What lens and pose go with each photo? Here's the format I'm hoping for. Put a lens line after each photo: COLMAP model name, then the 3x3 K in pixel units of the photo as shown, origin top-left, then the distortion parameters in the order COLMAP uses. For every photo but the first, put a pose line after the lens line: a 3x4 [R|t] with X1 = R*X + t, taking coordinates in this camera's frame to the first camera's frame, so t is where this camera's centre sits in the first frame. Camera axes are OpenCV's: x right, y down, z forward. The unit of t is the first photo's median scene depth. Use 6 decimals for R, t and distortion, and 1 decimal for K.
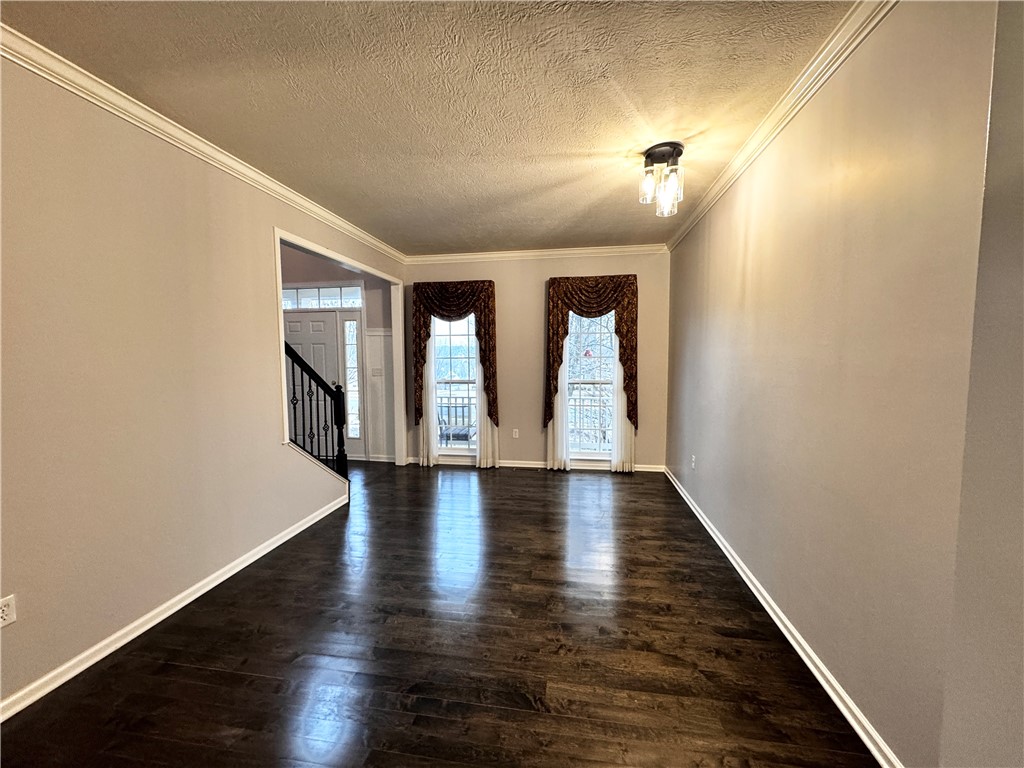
lens RADIAL K [[410.7, 0, 511.1], [0, 410.7, 383.0], [0, 0, 1]] dist [0.002600, -0.000556]
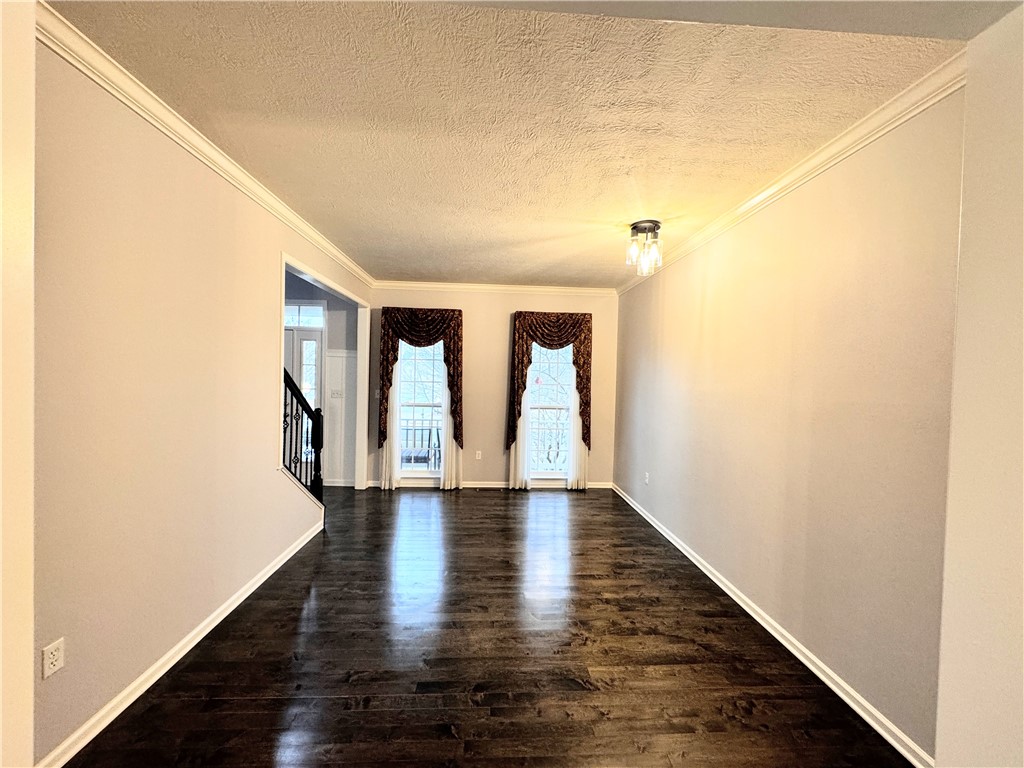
lens RADIAL K [[410.7, 0, 511.7], [0, 410.7, 383.3], [0, 0, 1]] dist [0.002600, -0.000556]
pose [[0.976066, 0.025476, 0.215978, -0.155514], [-0.014919, 0.998619, -0.050372, -0.010483], [-0.216963, 0.045945, 0.975098, -0.055911]]
